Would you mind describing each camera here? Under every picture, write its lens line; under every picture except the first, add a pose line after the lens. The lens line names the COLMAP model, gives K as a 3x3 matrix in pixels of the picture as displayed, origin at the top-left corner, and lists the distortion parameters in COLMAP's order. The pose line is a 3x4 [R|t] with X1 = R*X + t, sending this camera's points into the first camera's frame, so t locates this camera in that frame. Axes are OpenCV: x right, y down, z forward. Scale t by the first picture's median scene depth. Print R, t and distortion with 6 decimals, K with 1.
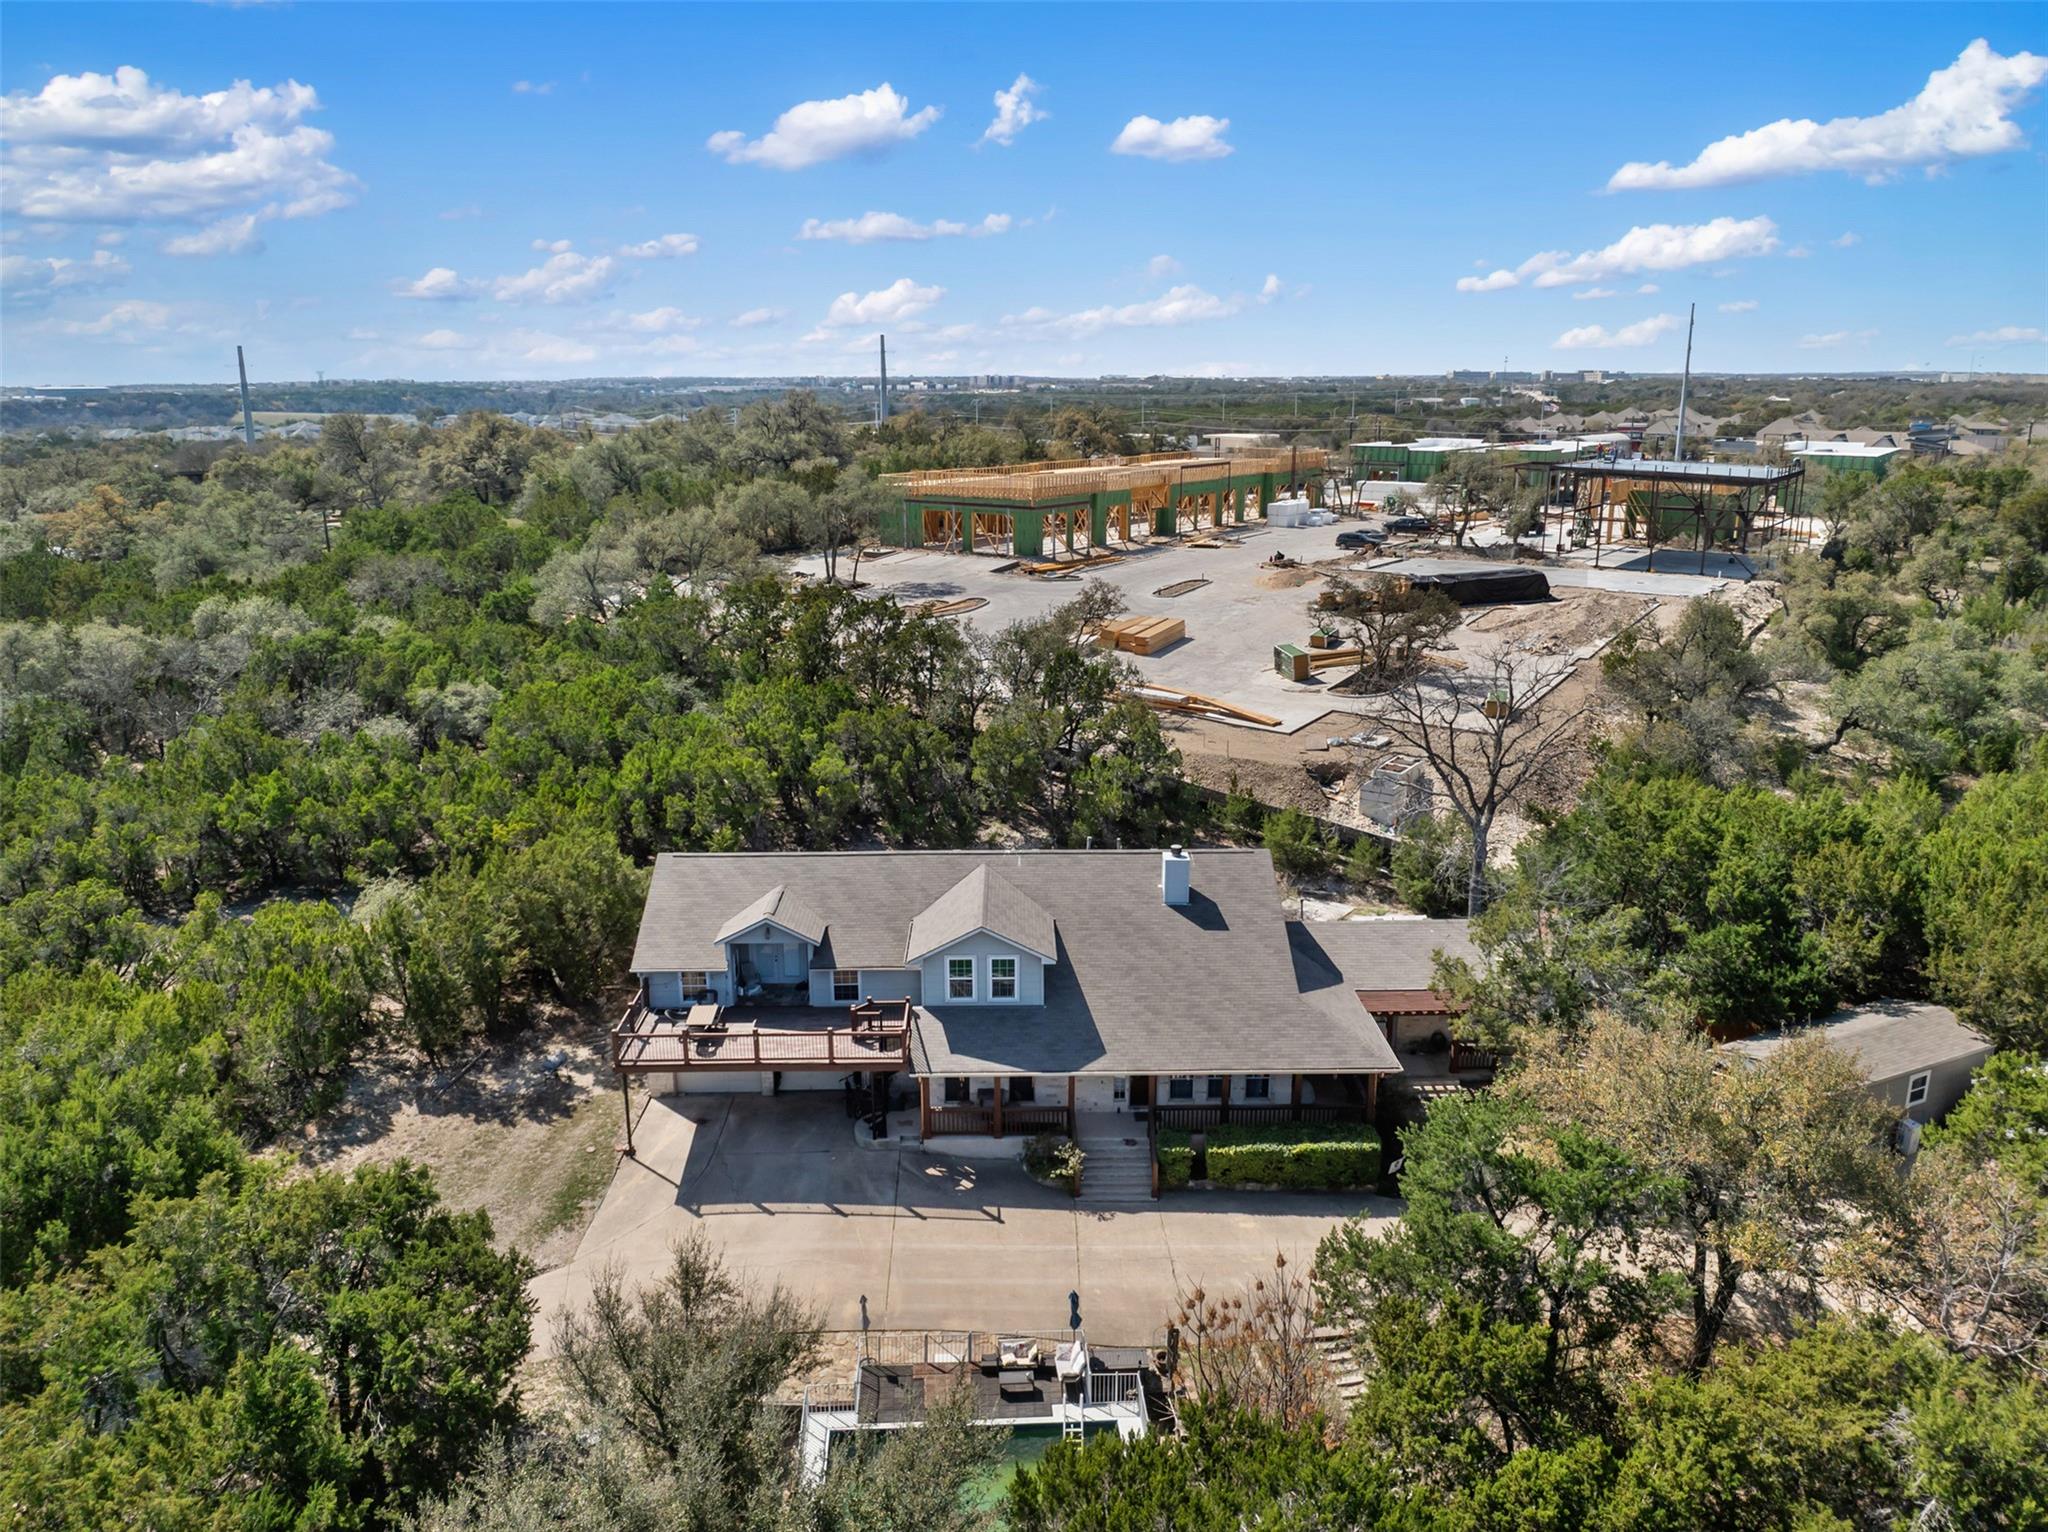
lens RADIAL K [[1443.8, 0, 1021.9], [0, 1443.8, 741.2], [0, 0, 1]] dist [-0.021171, -0.021150]
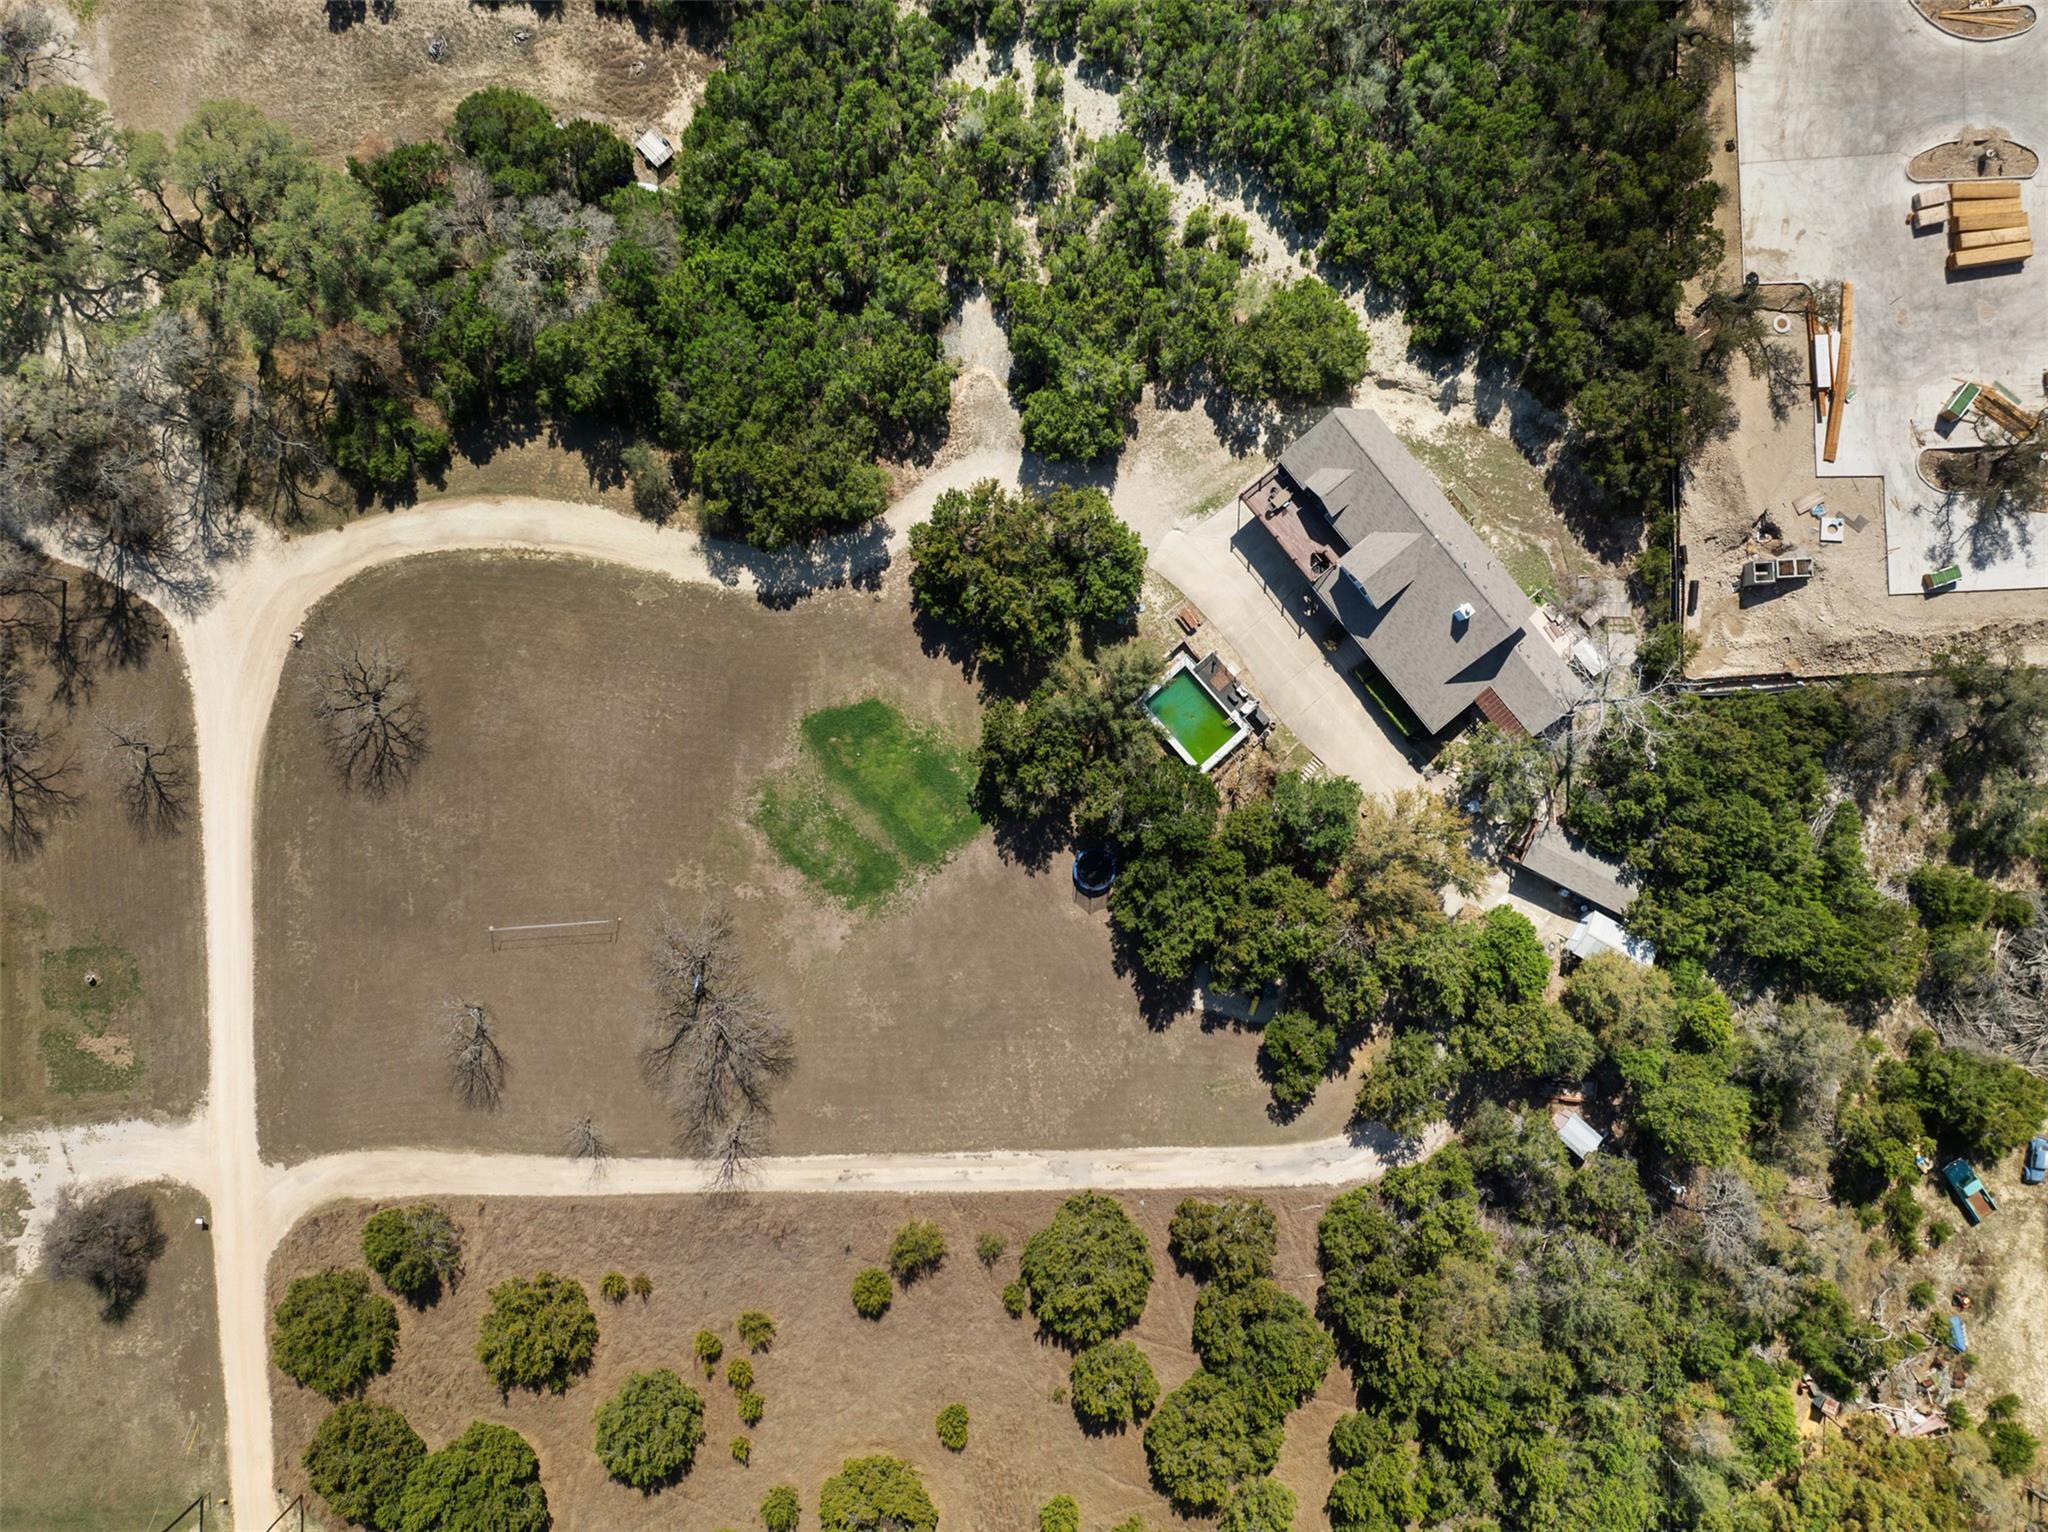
lens RADIAL K [[1443.8, 0, 1021.9], [0, 1443.8, 741.2], [0, 0, 1]] dist [-0.021171, -0.021150]
pose [[0.622157, 0.782890, -0.001935, -0.128509], [-0.206540, 0.166518, 0.964164, -1.526676], [0.755157, -0.599462, 0.265299, -0.173822]]
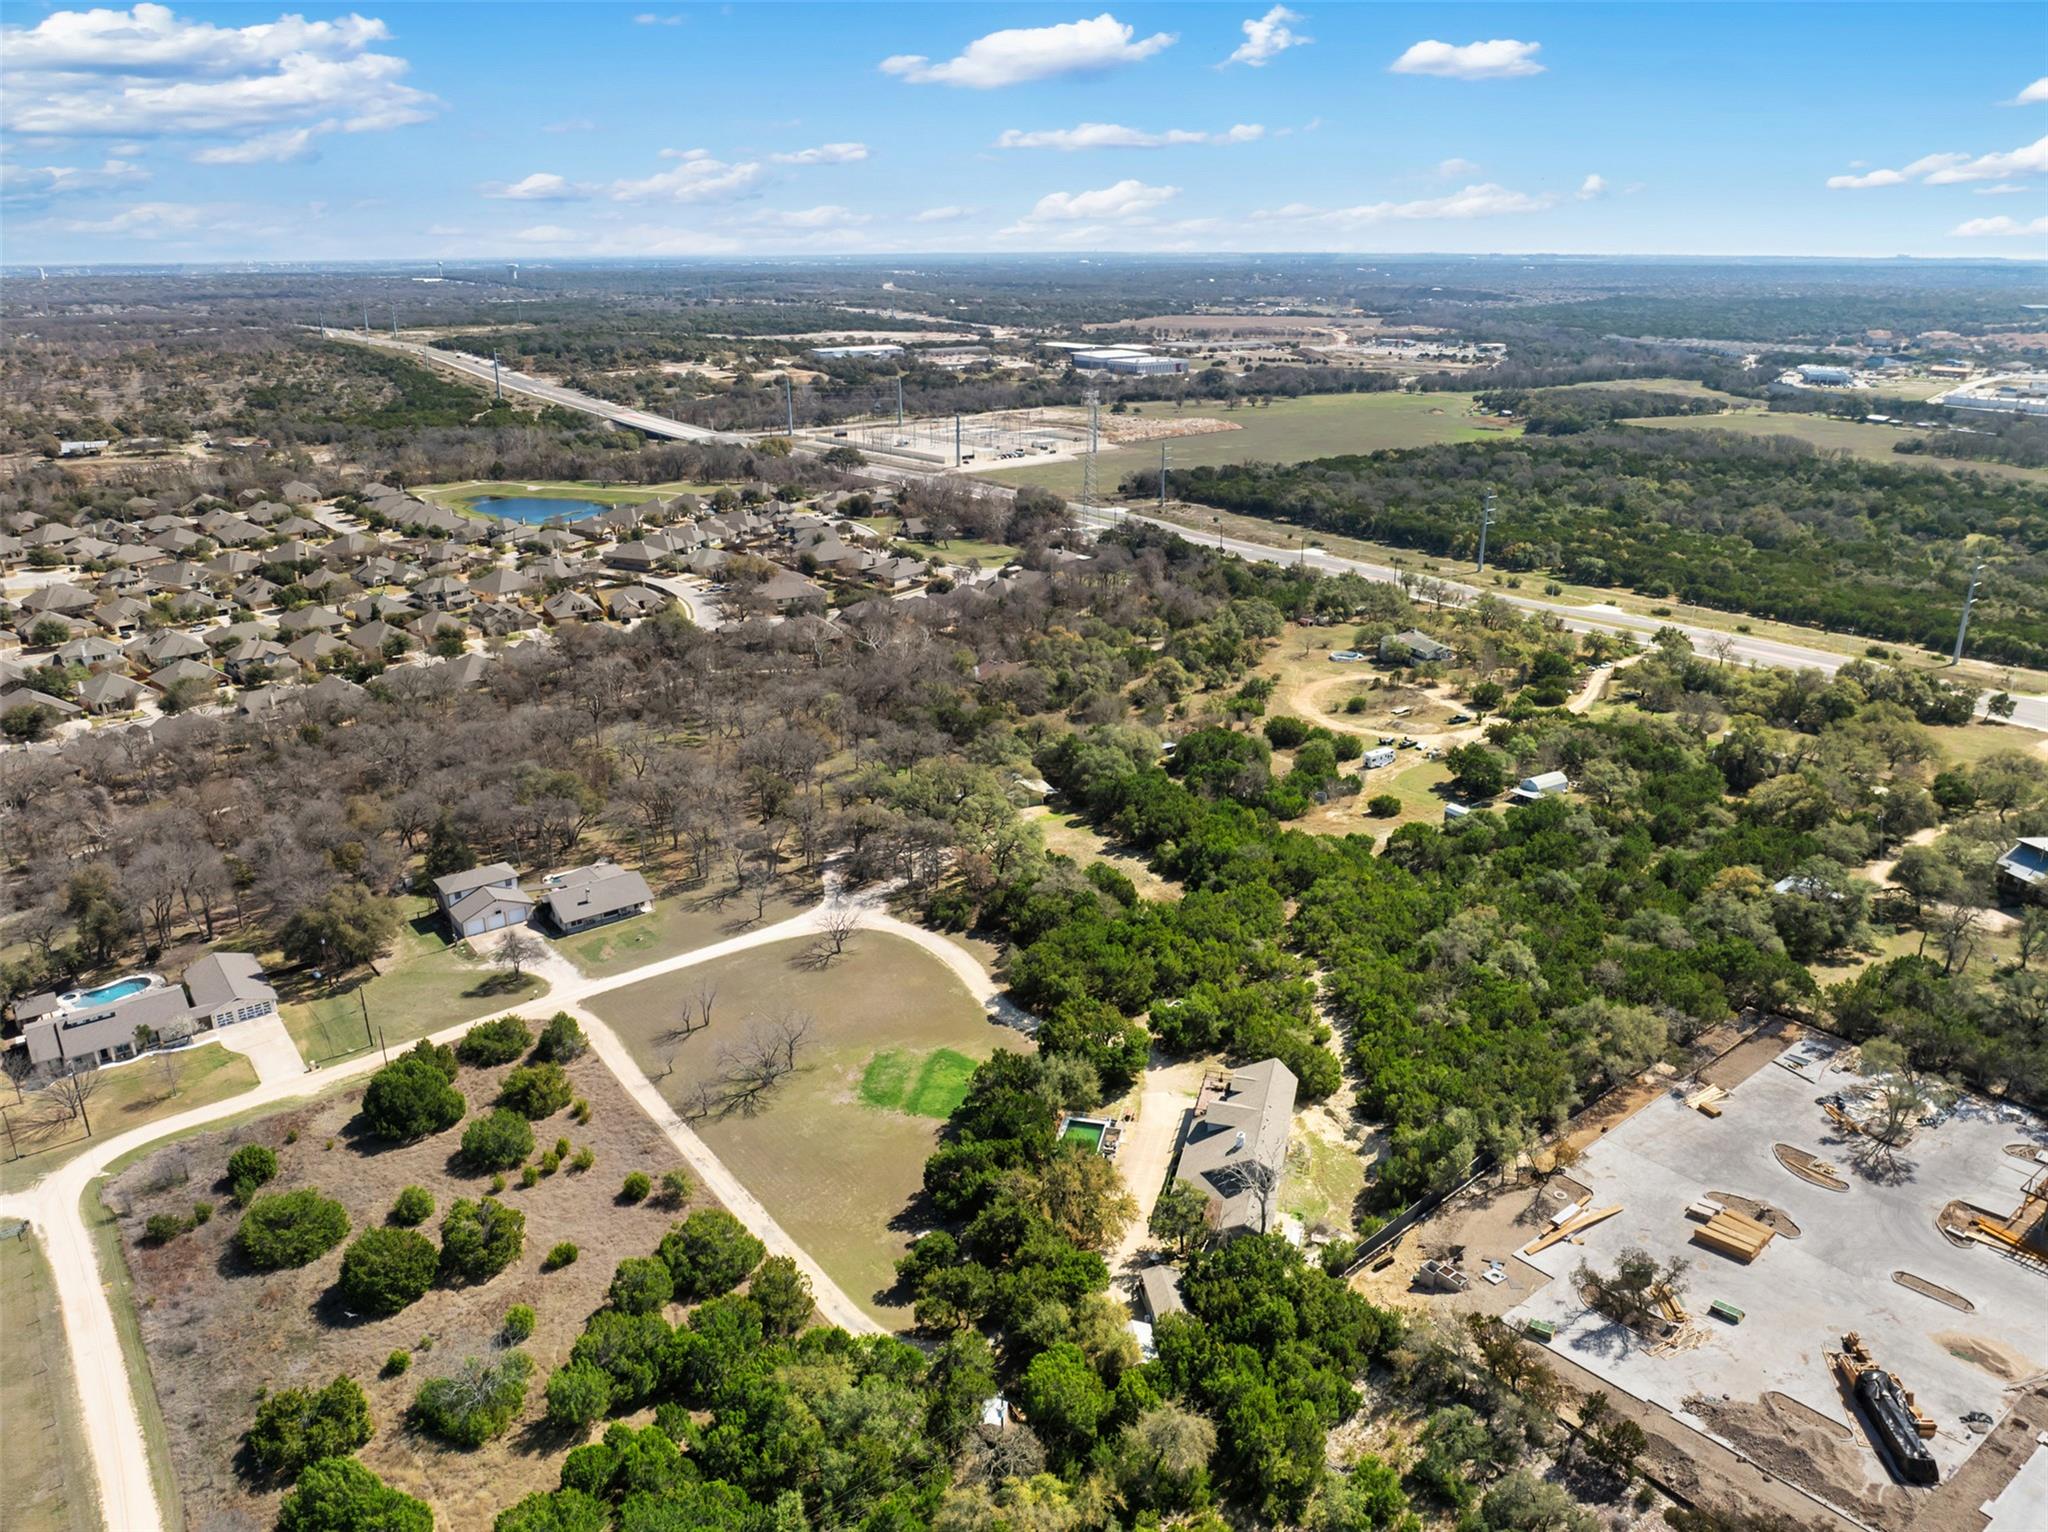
lens RADIAL K [[1462.7, 0, 1028.6], [0, 1462.7, 724.3], [0, 0, 1]] dist [-0.008718, -0.030932]
pose [[-0.281585, 0.306351, -0.909318, 2.458507], [-0.230648, 0.898269, 0.374052, -1.559821], [0.931403, 0.315060, -0.182280, 0.705159]]
